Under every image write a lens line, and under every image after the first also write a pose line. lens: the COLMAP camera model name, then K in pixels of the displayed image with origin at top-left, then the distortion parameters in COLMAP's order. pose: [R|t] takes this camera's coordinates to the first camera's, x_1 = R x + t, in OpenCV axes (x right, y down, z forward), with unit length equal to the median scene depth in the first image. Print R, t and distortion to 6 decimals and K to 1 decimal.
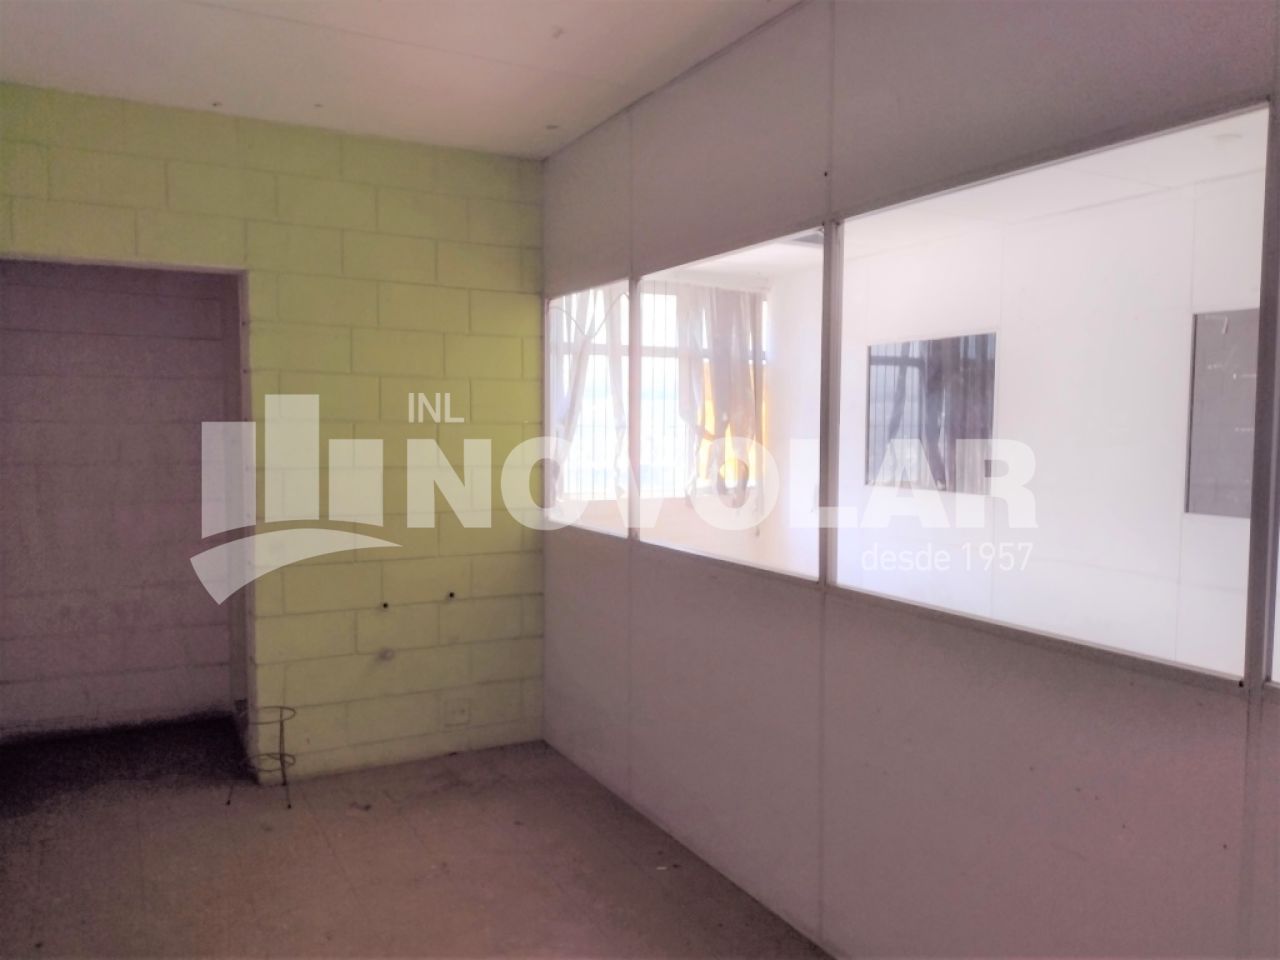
lens RADIAL K [[991.1, 0, 639.9], [0, 991.1, 480.9], [0, 0, 1]] dist [0.032361, -0.056740]
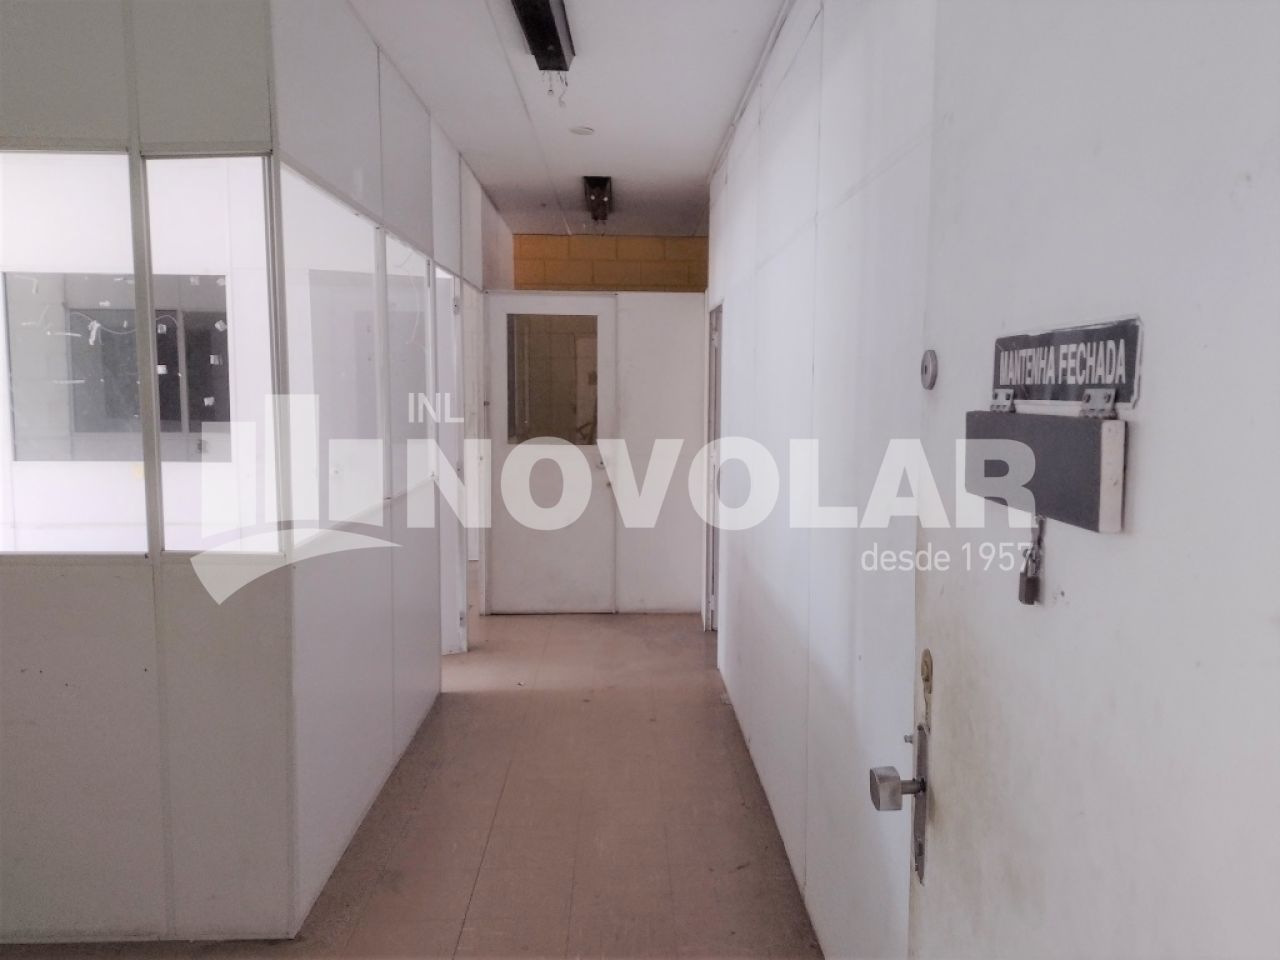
lens RADIAL K [[991.1, 0, 640.5], [0, 991.1, 480.3], [0, 0, 1]] dist [0.032361, -0.056740]
pose [[0.458459, -0.094818, 0.883643, -0.137917], [0.054234, 0.995424, 0.078674, 0.007244], [-0.887059, 0.011855, 0.461504, -0.127673]]
